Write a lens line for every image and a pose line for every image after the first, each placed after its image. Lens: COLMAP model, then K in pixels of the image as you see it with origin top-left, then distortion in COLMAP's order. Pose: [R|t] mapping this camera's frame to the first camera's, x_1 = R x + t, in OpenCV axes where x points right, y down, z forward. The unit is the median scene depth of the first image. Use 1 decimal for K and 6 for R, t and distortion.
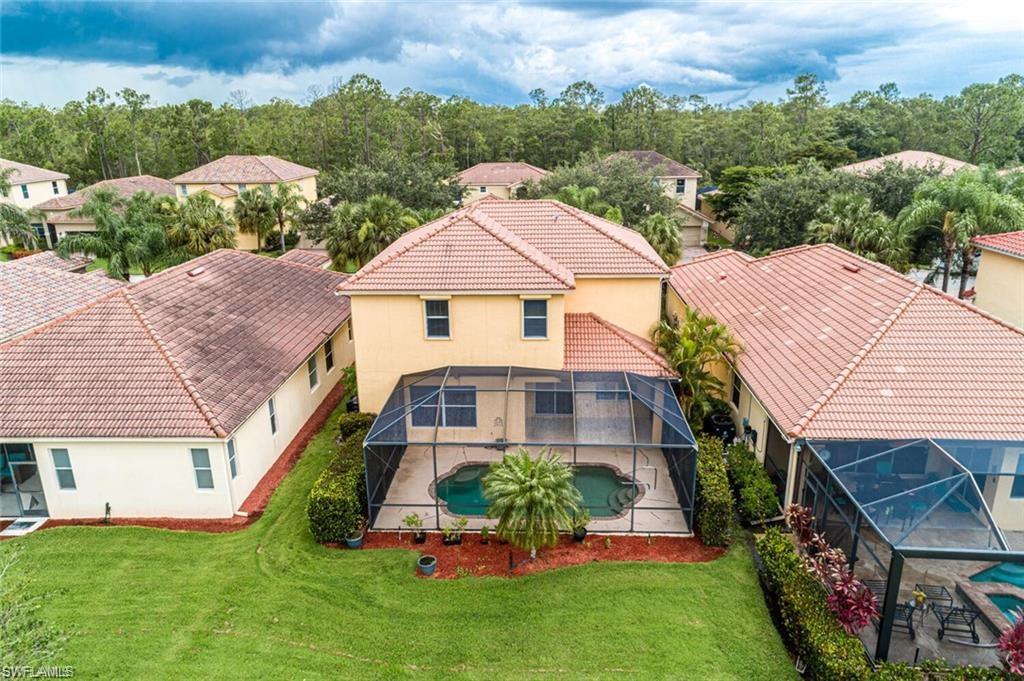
lens RADIAL K [[690.0, 0, 512.0], [0, 690.0, 340.5], [0, 0, 1]] dist [0.002828, 0.000632]
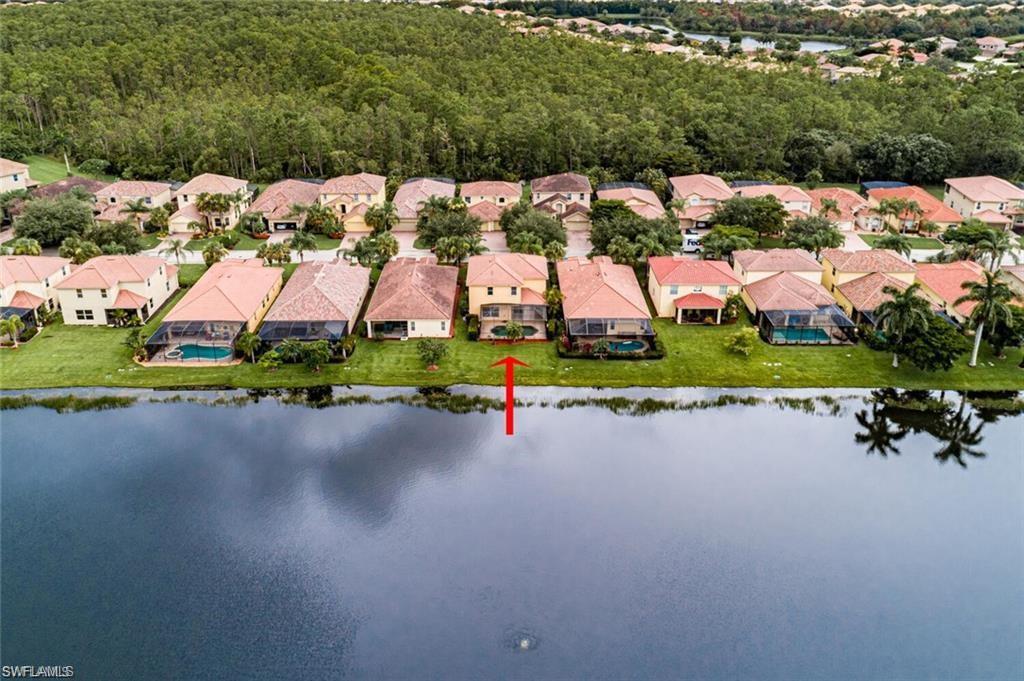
lens RADIAL K [[505.5, 0, 512.0], [0, 505.5, 340.5], [0, 0, 1]] dist [-0.056475, 0.000098]
pose [[0.998838, -0.009598, 0.047236, -0.124918], [0.001859, 0.986917, 0.161218, -0.231220], [-0.048165, -0.160943, 0.985788, -2.078295]]
